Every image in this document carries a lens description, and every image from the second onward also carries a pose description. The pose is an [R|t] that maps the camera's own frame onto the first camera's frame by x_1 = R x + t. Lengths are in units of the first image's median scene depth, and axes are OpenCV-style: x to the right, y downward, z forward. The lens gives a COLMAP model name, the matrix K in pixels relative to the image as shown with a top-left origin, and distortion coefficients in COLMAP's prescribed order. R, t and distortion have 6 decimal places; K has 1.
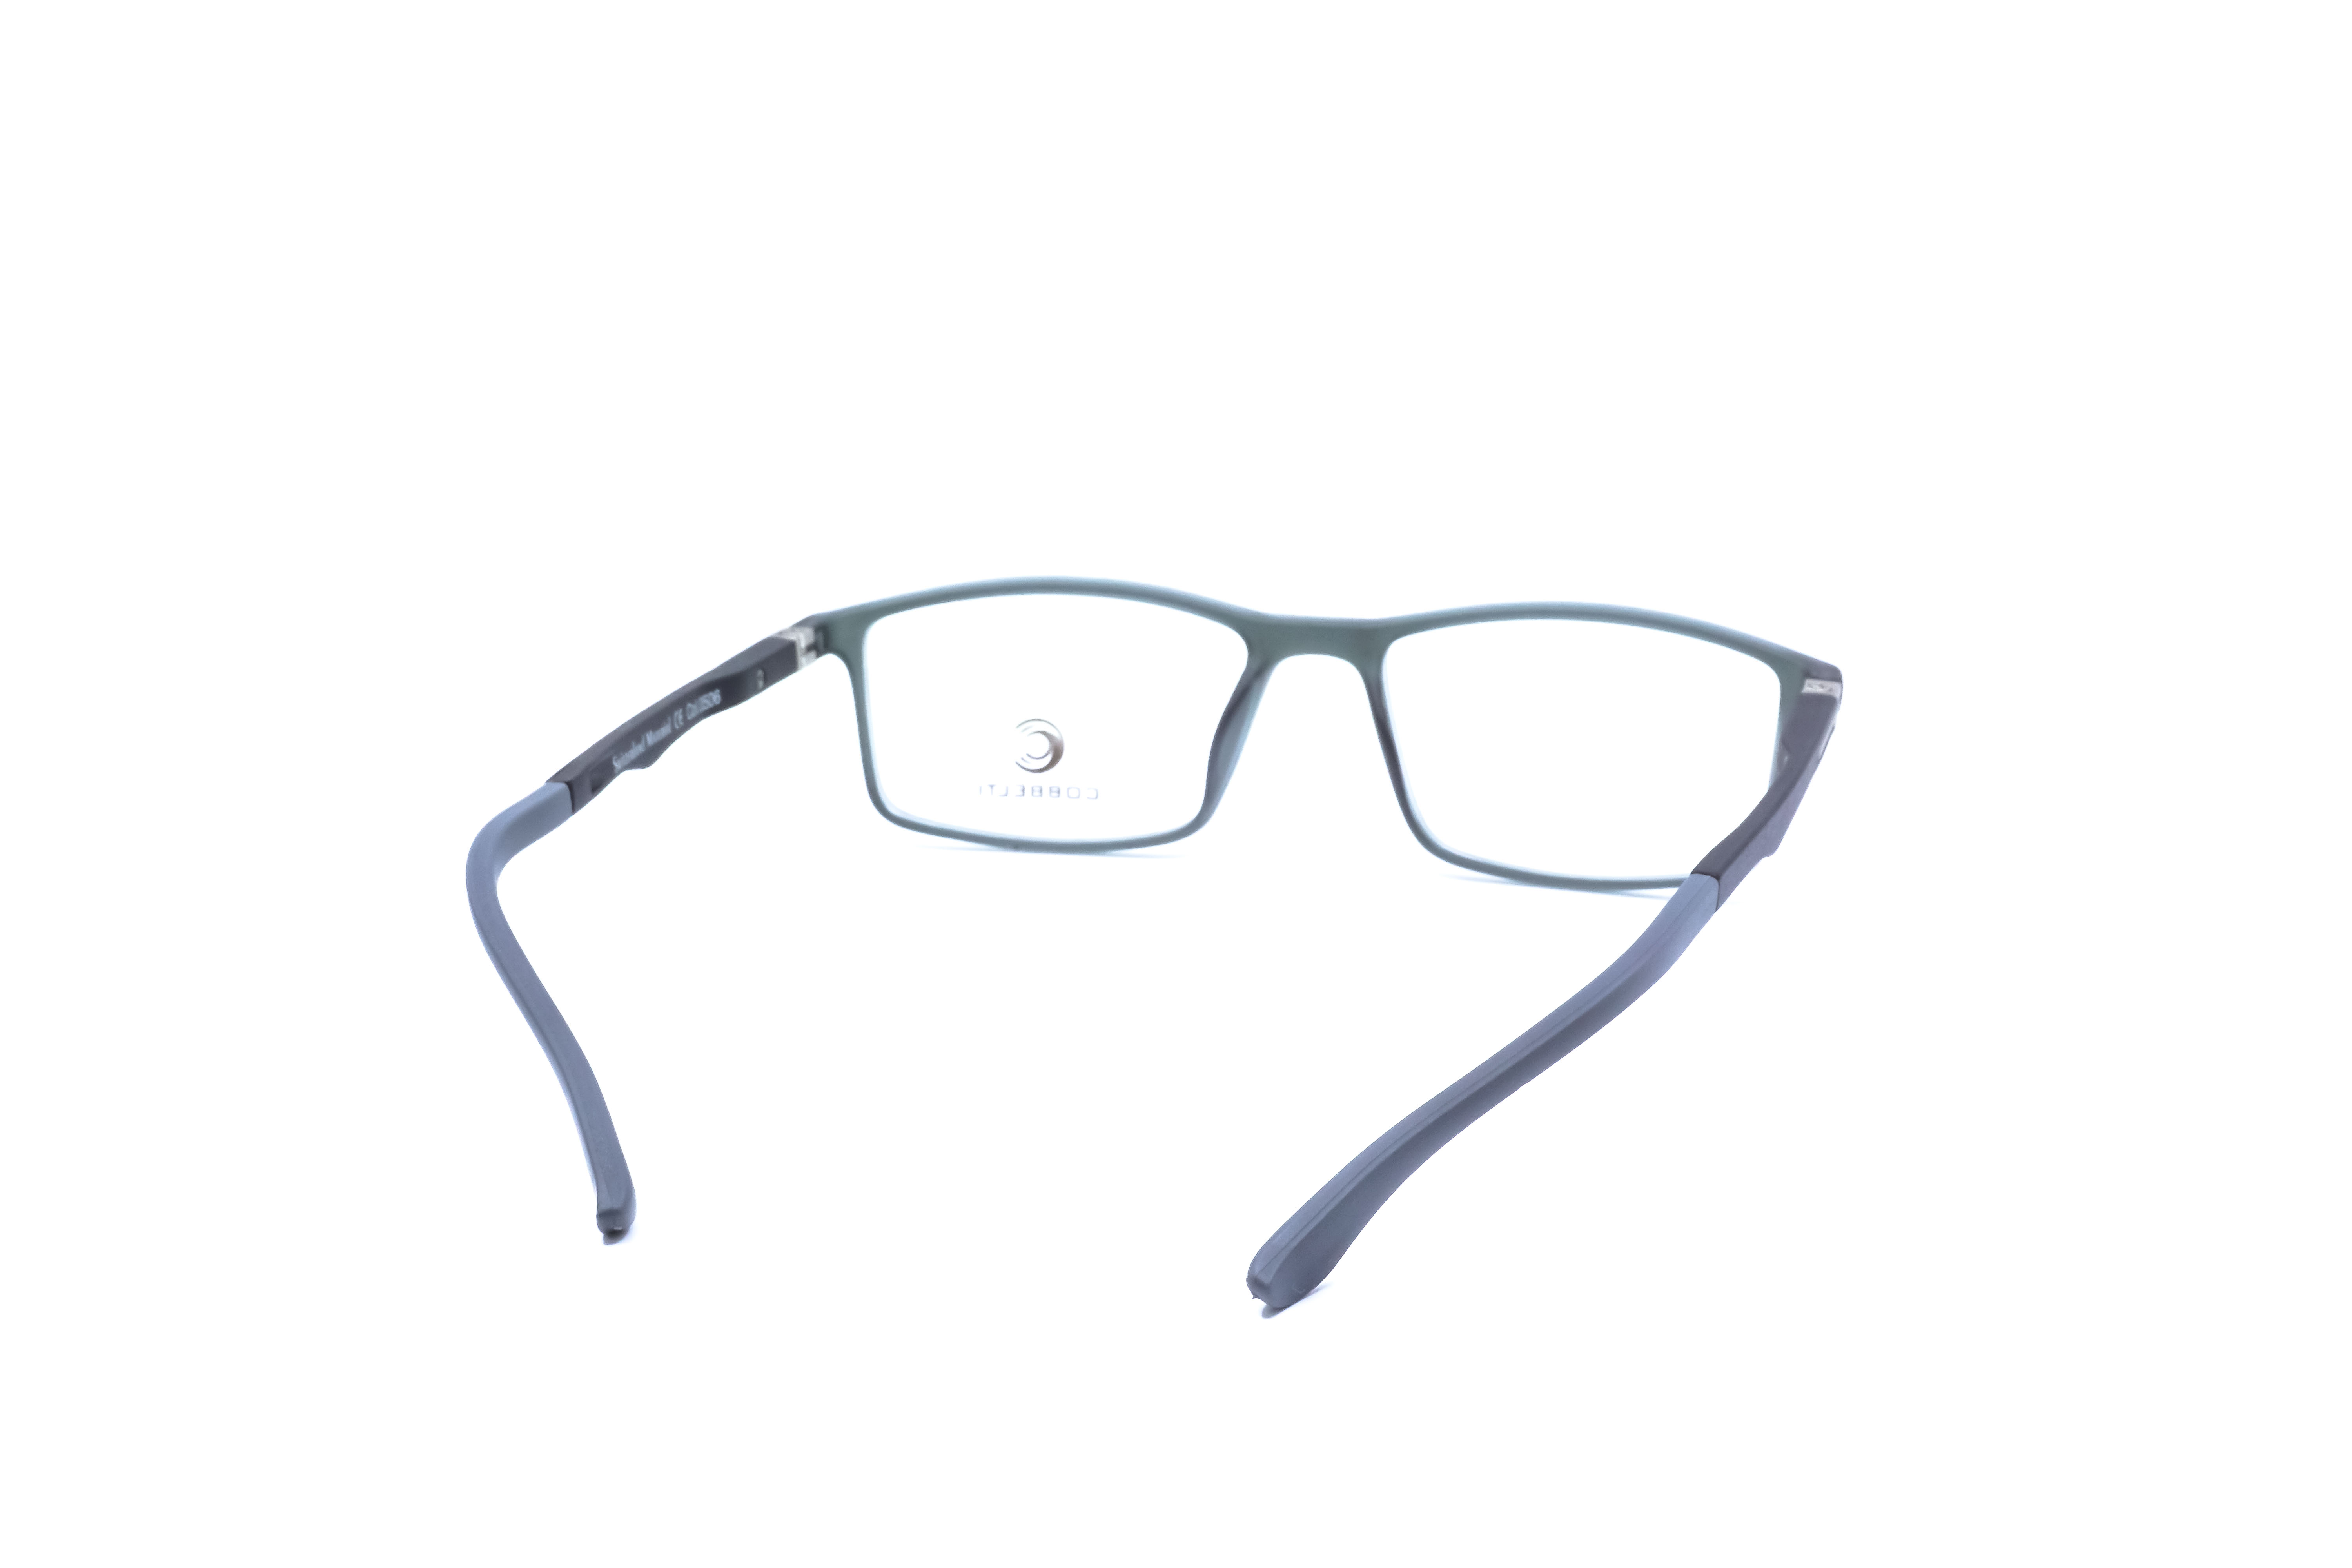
lens RADIAL K [[3388.4, 0, 1173.3], [0, 3388.4, 785.0], [0, 0, 1]] dist [0.031186, 0.000000]
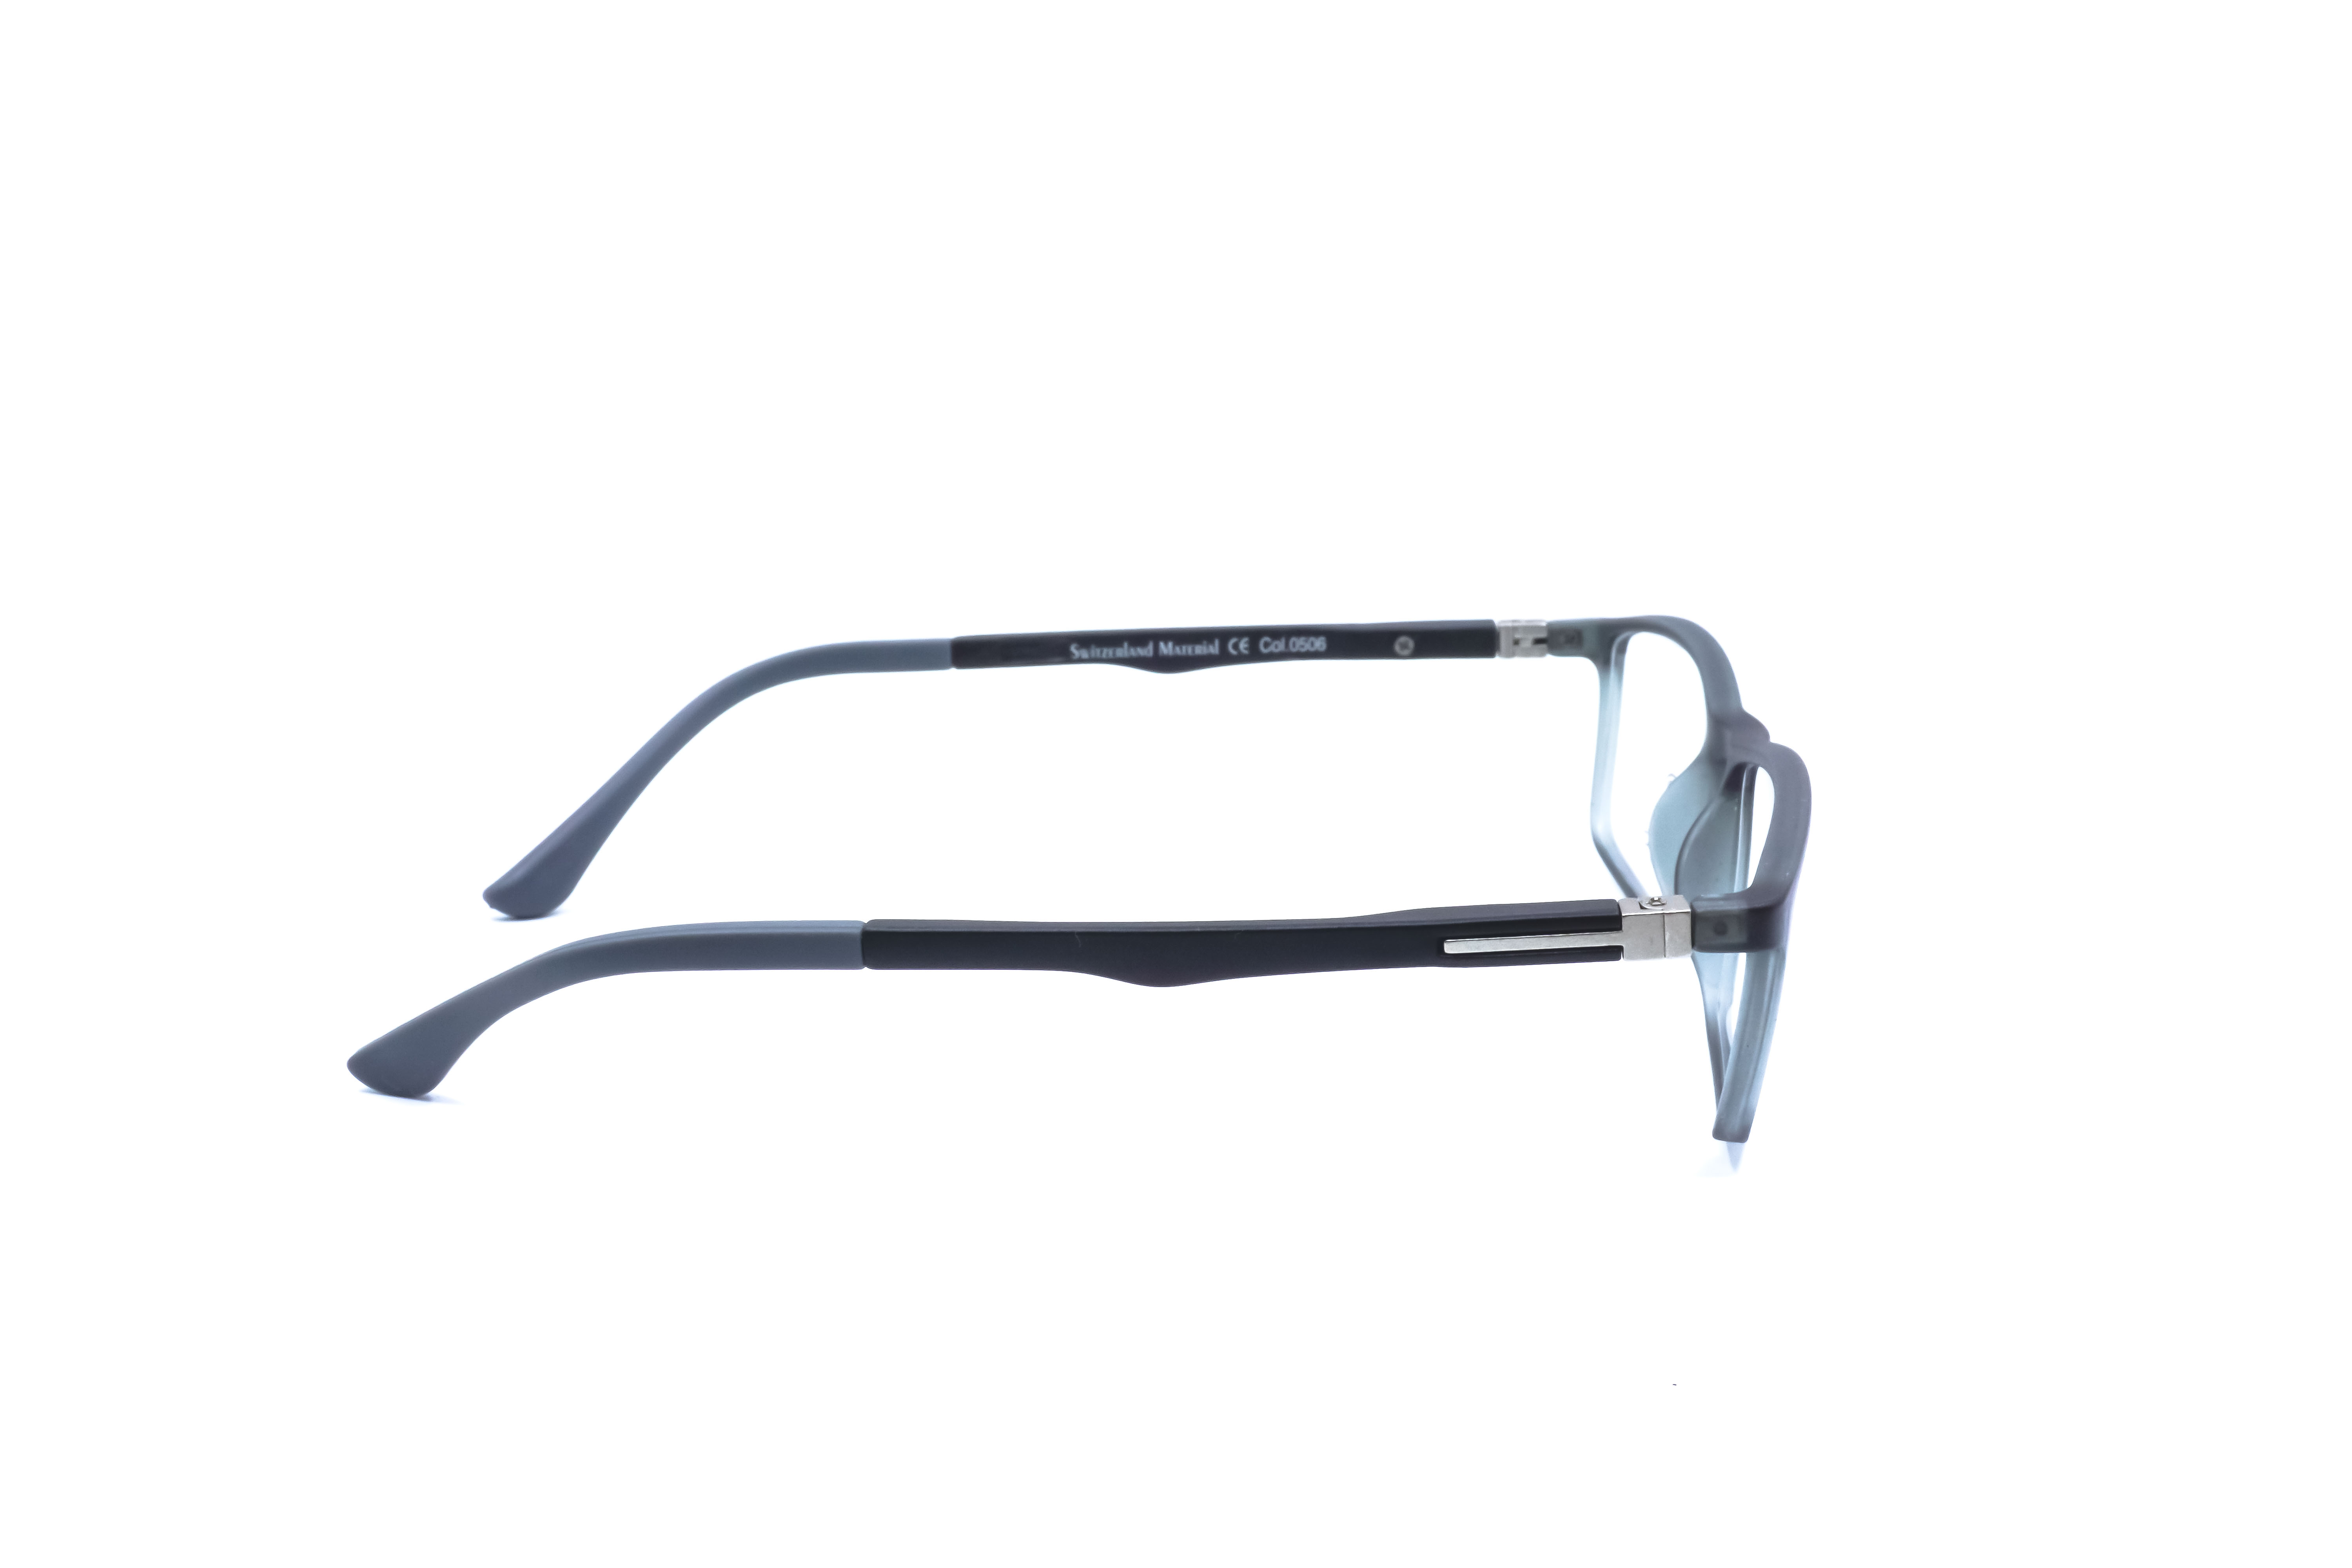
lens RADIAL K [[3388.4, 0, 1175.8], [0, 3388.4, 779.0], [0, 0, 1]] dist [0.031186, 0.000000]
pose [[0.256250, 0.239209, -0.936544, 0.817384], [-0.233775, 0.955469, 0.180079, -0.157828], [0.937916, 0.172795, 0.300760, 0.605888]]
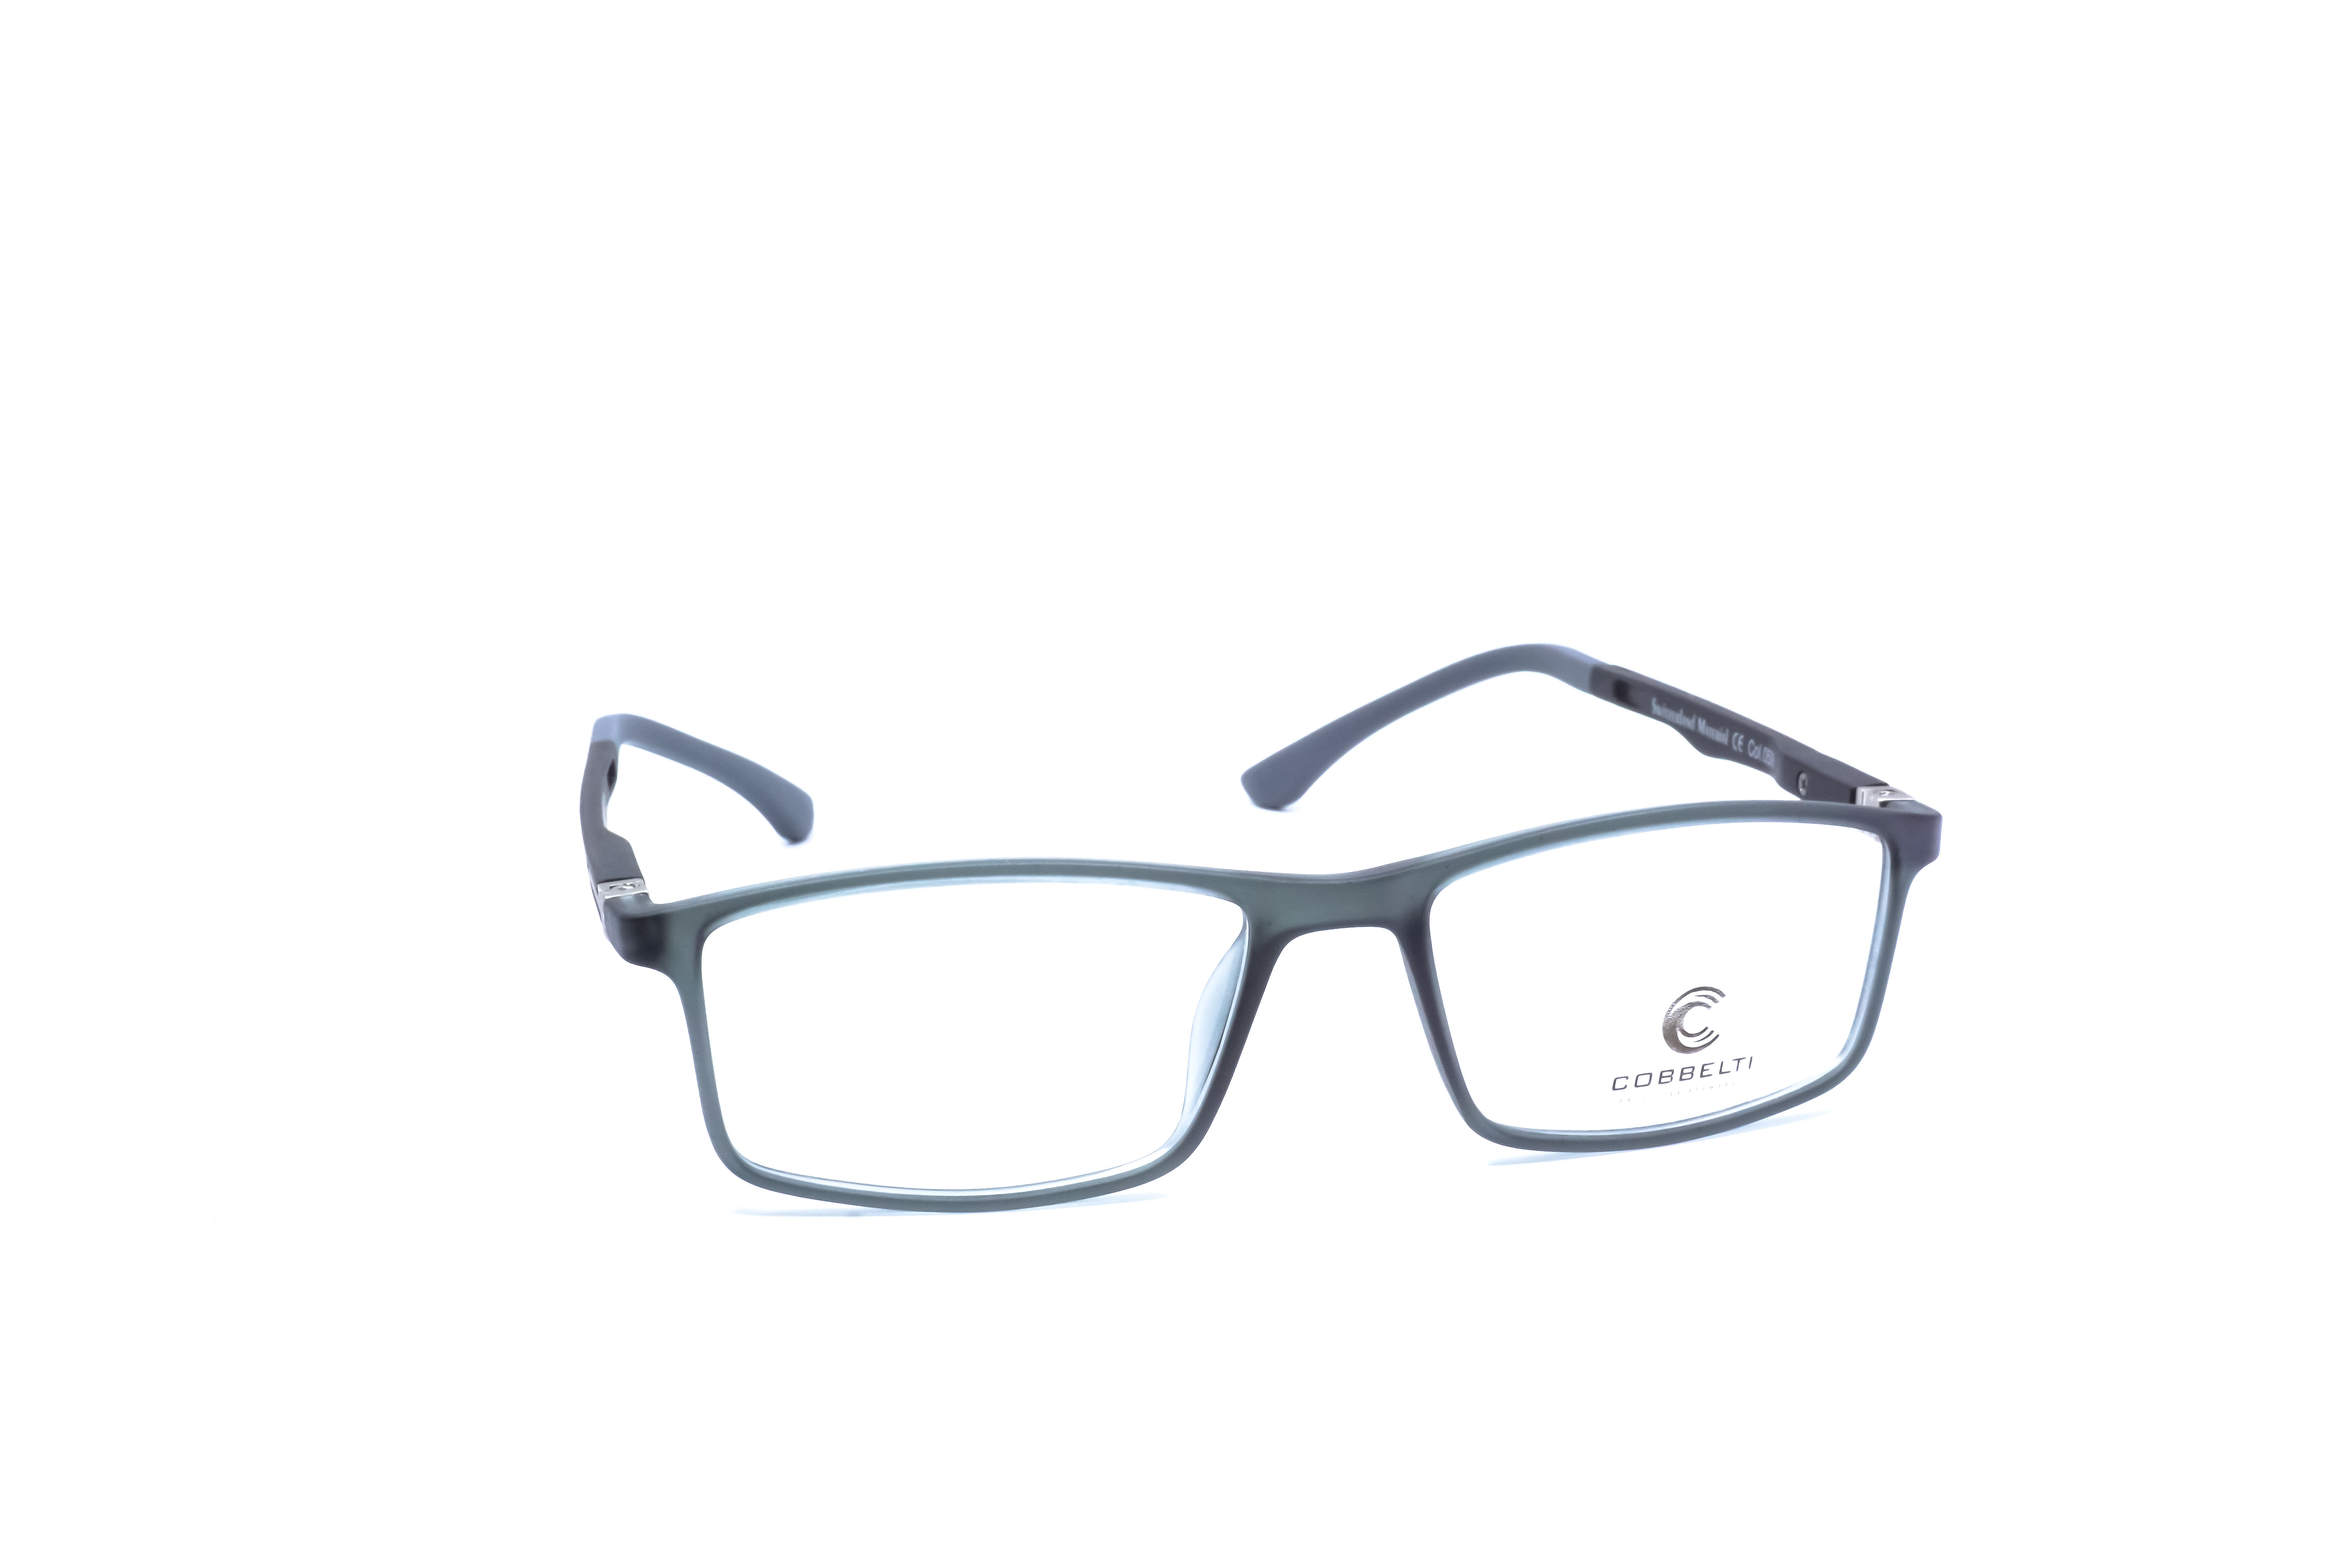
lens RADIAL K [[3388.4, 0, 1173.2], [0, 3388.4, 789.9], [0, 0, 1]] dist [0.031186, 0.000000]
pose [[-0.870943, 0.130668, -0.473691, 0.418297], [-0.111304, 0.886479, 0.449183, -0.390448], [0.478612, 0.443937, -0.757529, 1.530183]]
